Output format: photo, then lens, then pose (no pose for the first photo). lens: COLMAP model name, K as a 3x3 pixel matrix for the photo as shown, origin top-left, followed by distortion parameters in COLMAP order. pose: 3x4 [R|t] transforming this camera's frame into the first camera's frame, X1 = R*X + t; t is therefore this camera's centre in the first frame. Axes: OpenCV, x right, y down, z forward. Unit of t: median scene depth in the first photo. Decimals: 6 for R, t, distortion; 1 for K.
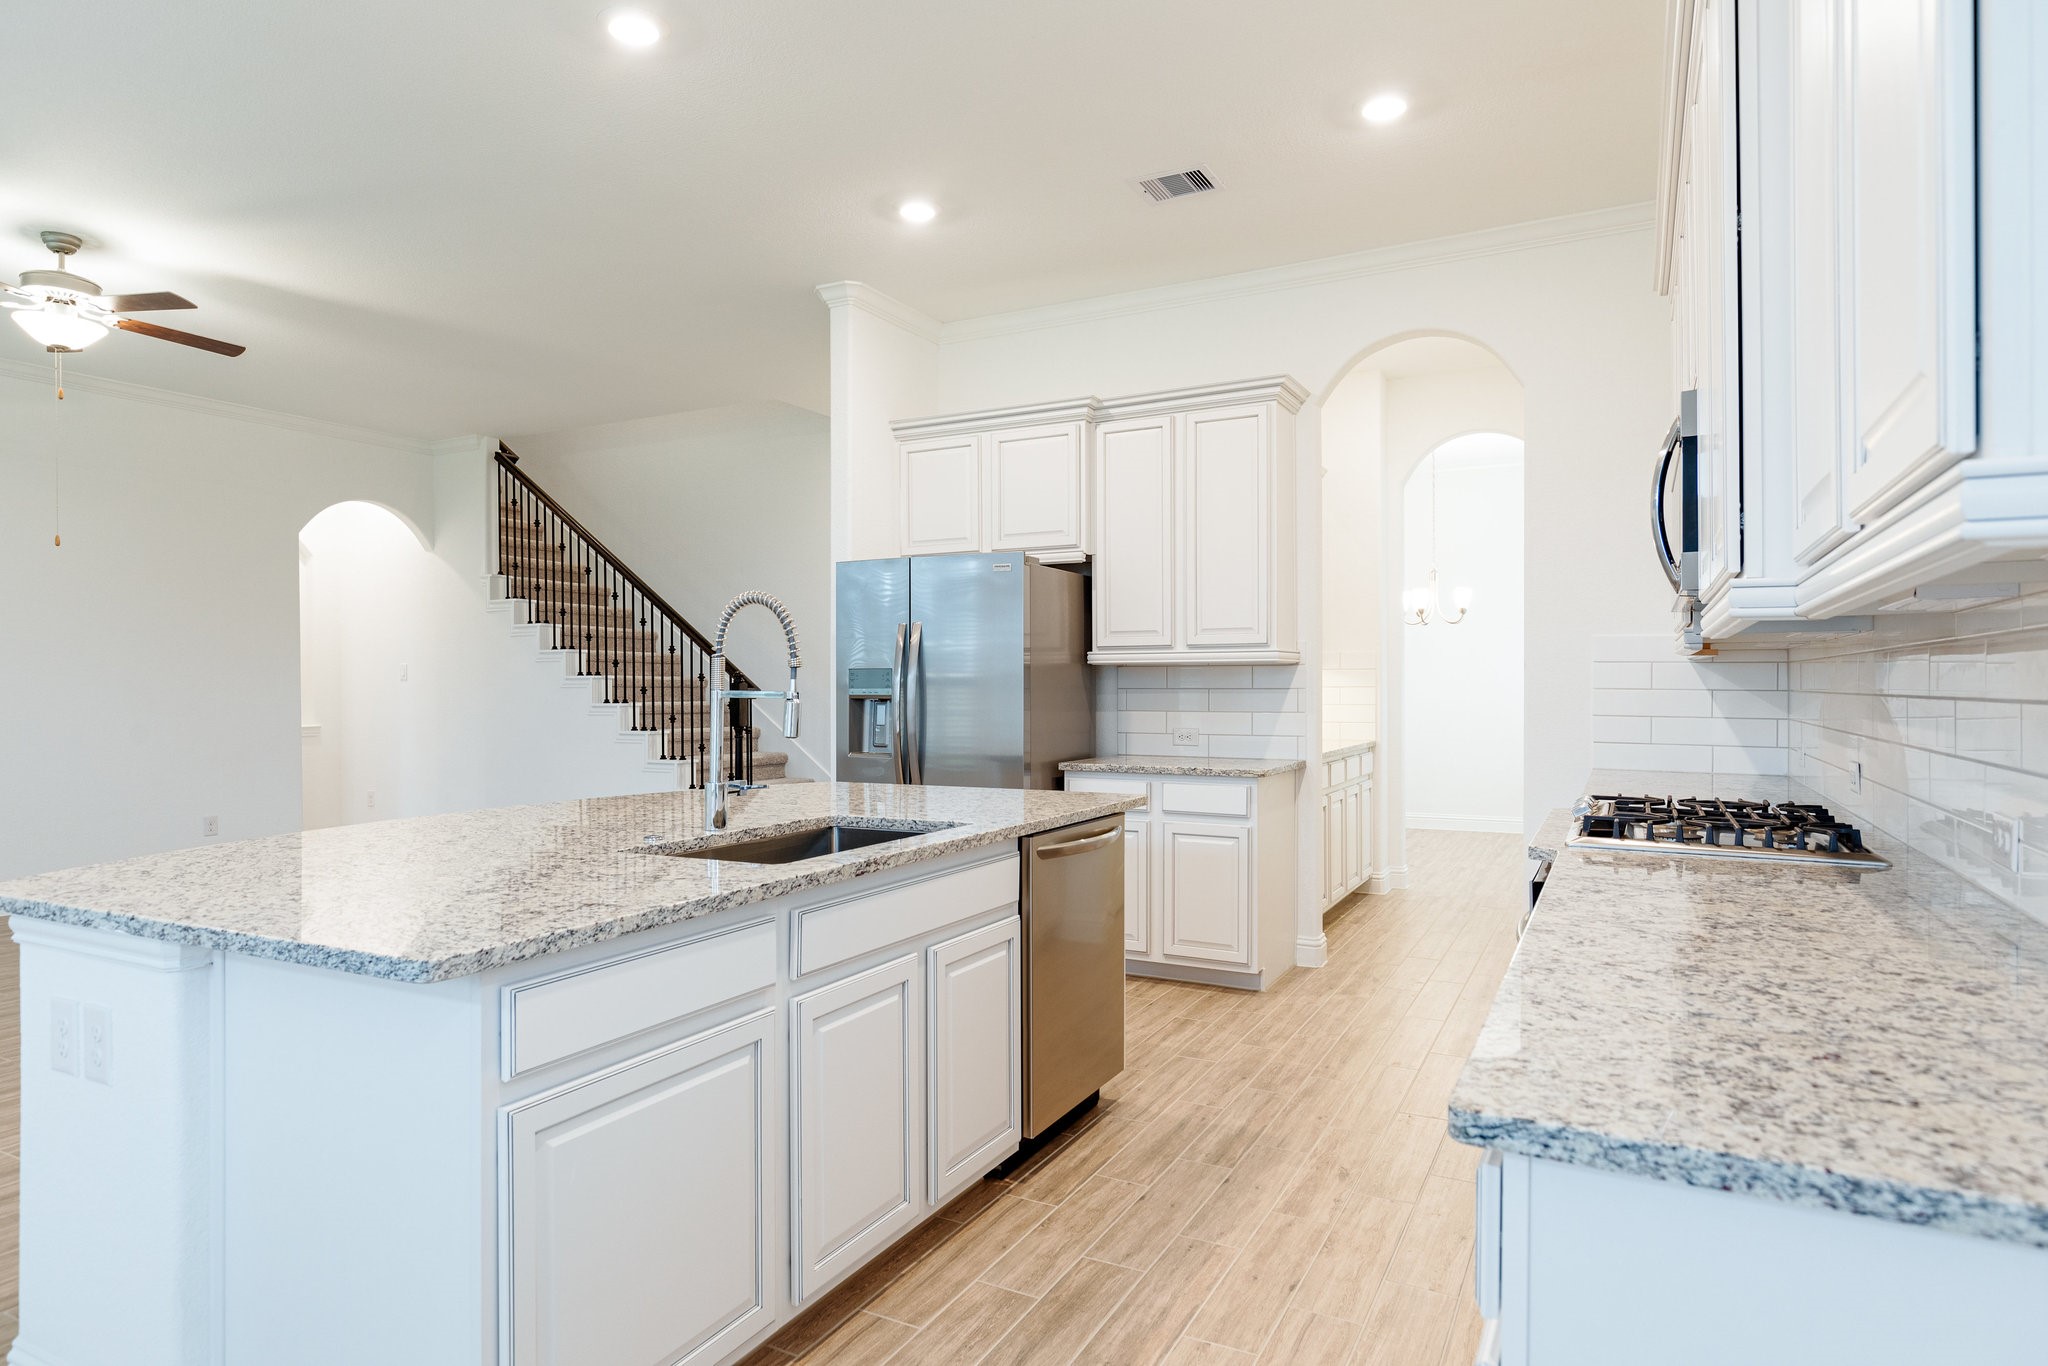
lens RADIAL K [[1181.8, 0, 1017.8], [0, 1181.8, 691.1], [0, 0, 1]] dist [0.005618, 0.000824]
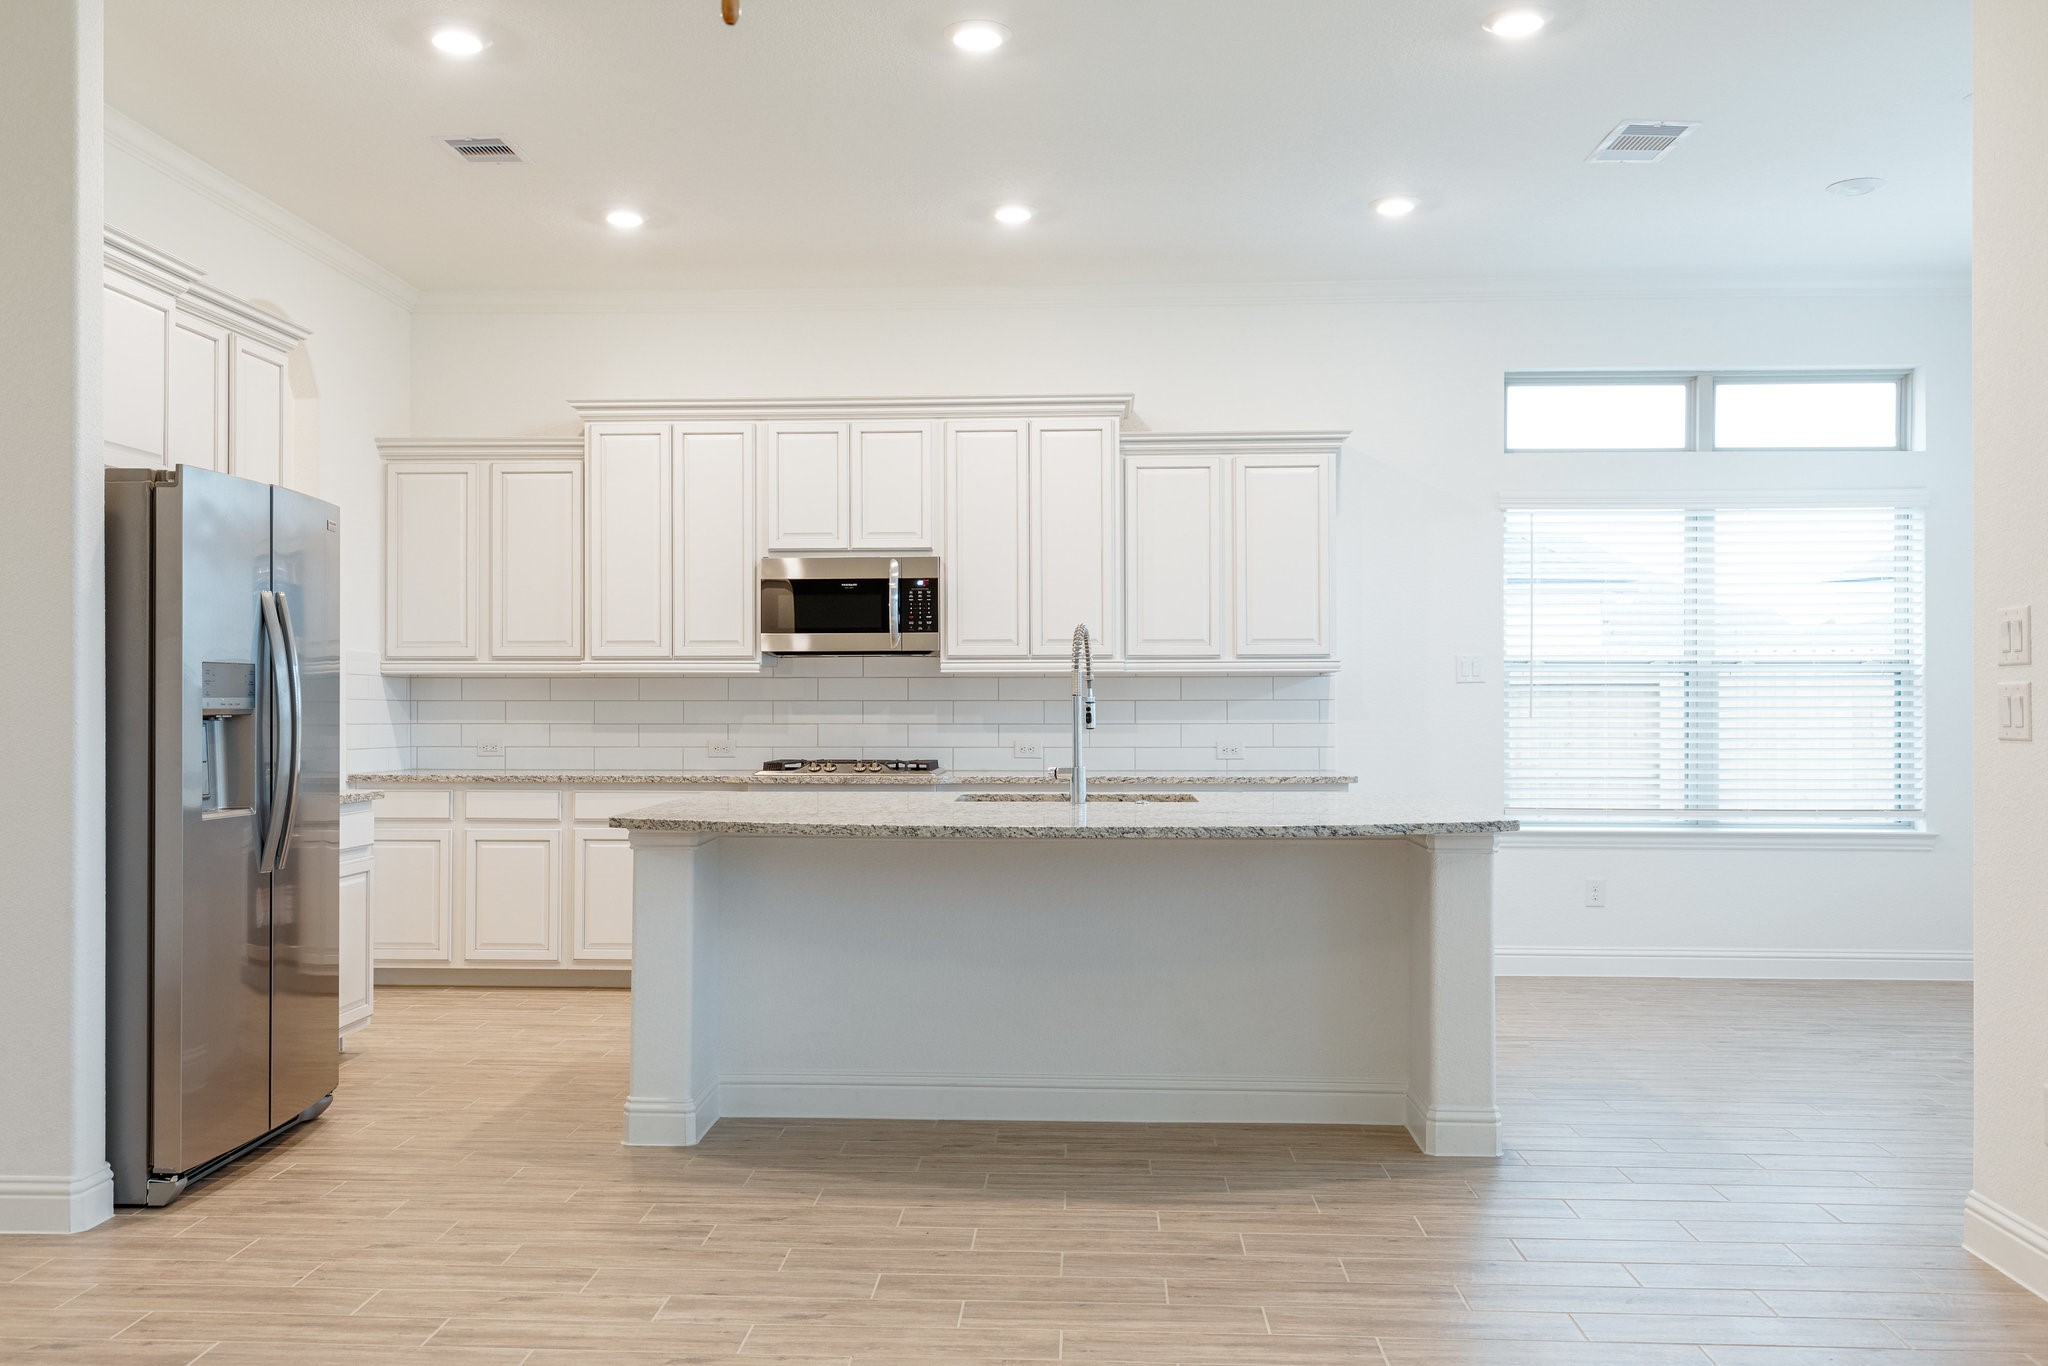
lens RADIAL K [[1673.2, 0, 1005.8], [0, 1673.2, 676.9], [0, 0, 1]] dist [0.003430, 0.007547]
pose [[-0.416511, 0.014140, 0.909021, -1.042106], [0.006821, 0.999900, -0.012428, 0.000336], [-0.909105, 0.001024, -0.416565, 1.009098]]
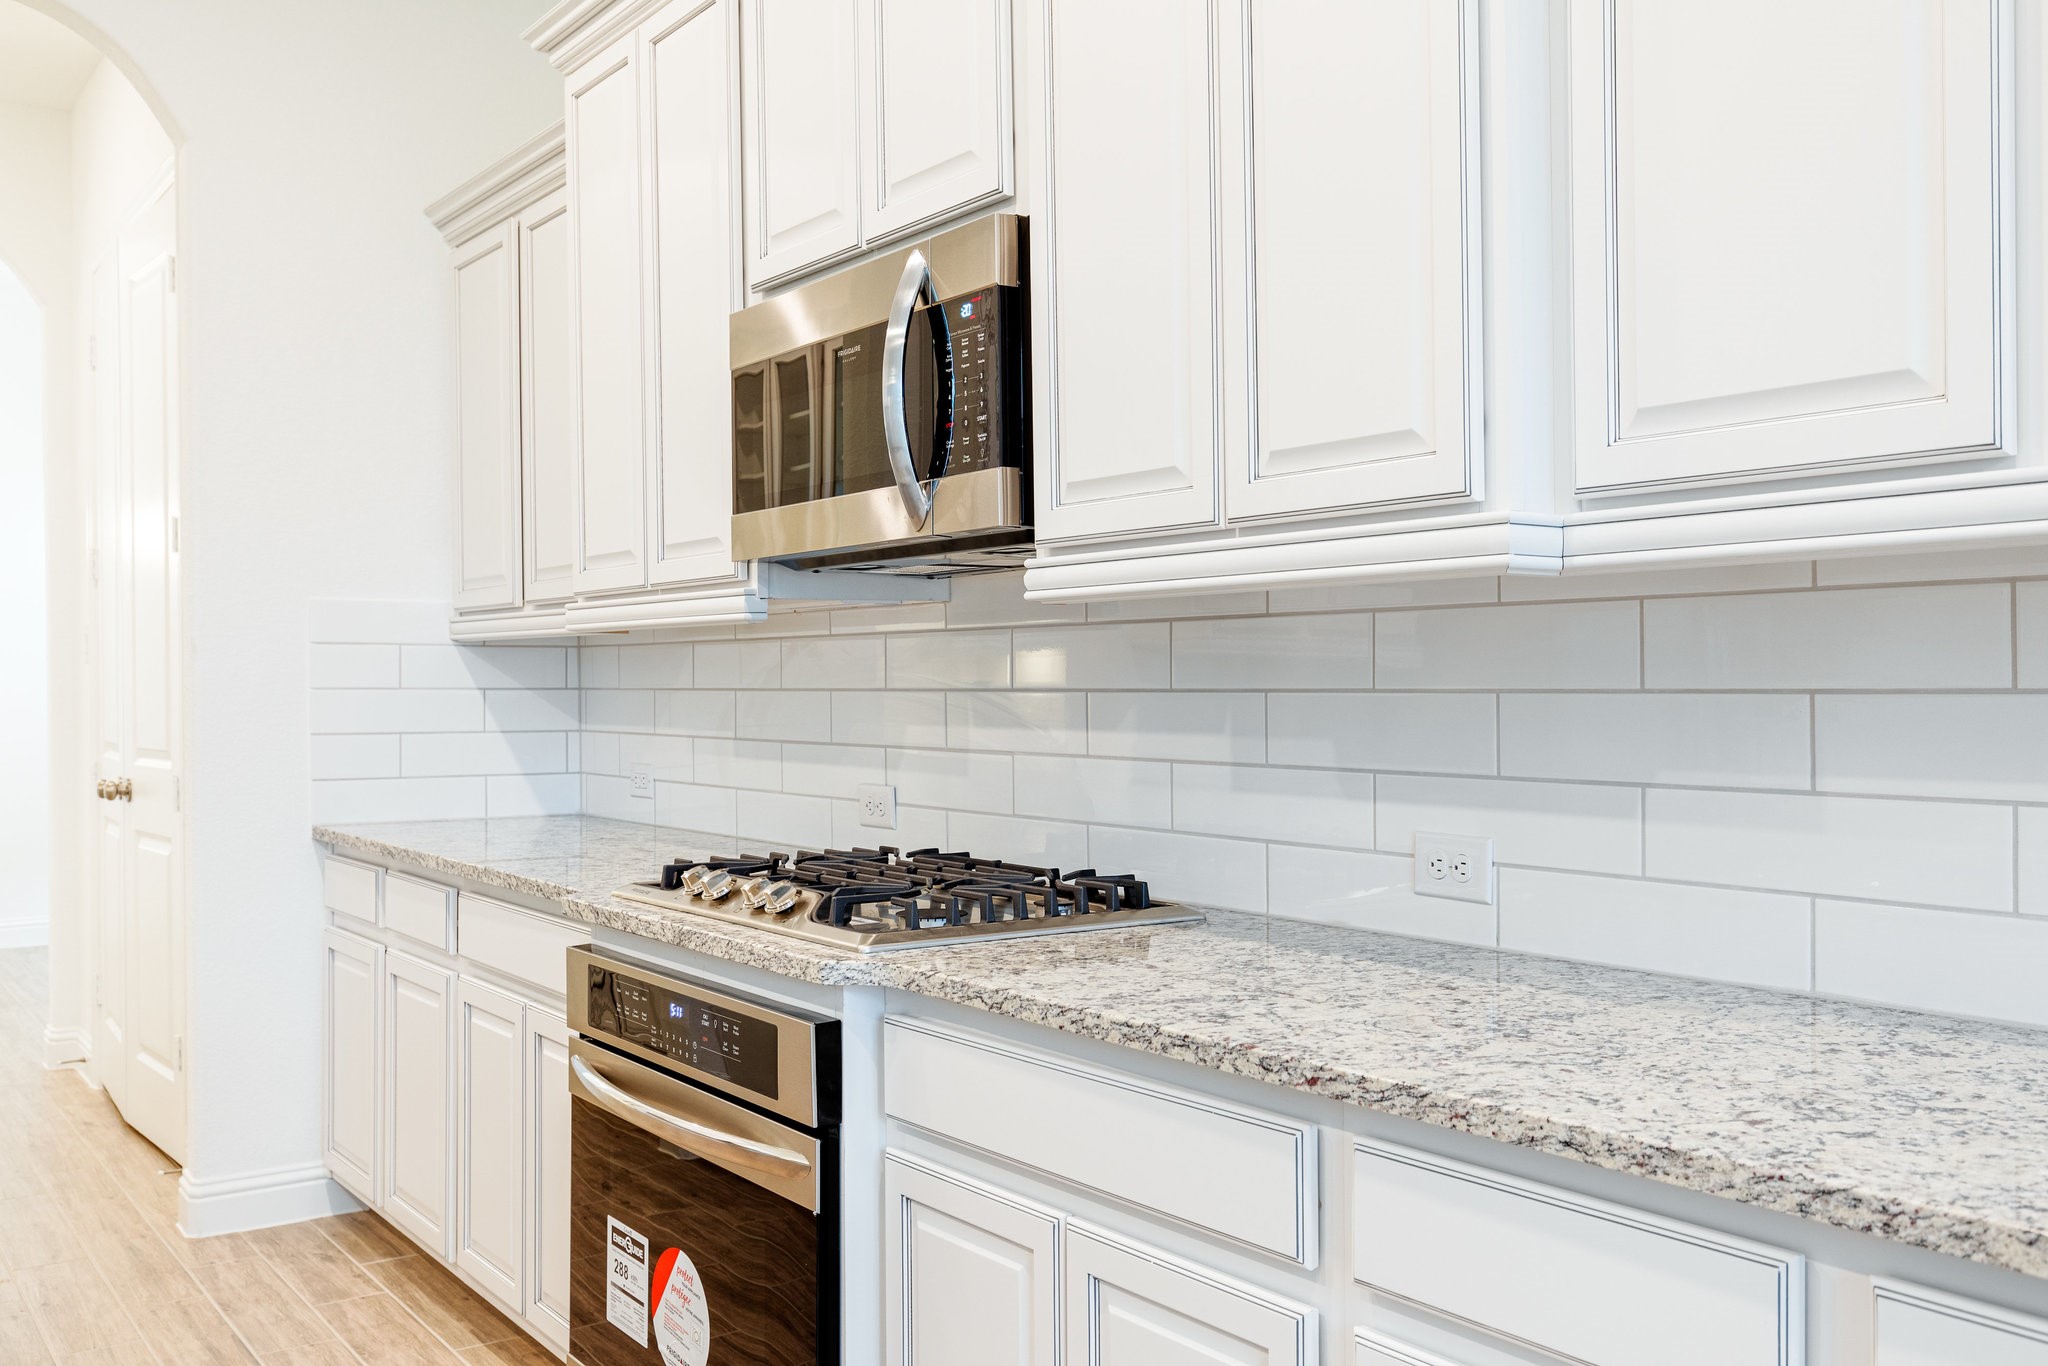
lens RADIAL K [[1826.9, 0, 1027.4], [0, 1826.9, 693.1], [0, 0, 1]] dist [0.001366, 0.002168]
pose [[0.454084, -0.008252, 0.890921, -0.144343], [0.010824, 0.999934, 0.003744, 0.000601], [-0.890893, 0.007943, 0.454144, 0.256814]]
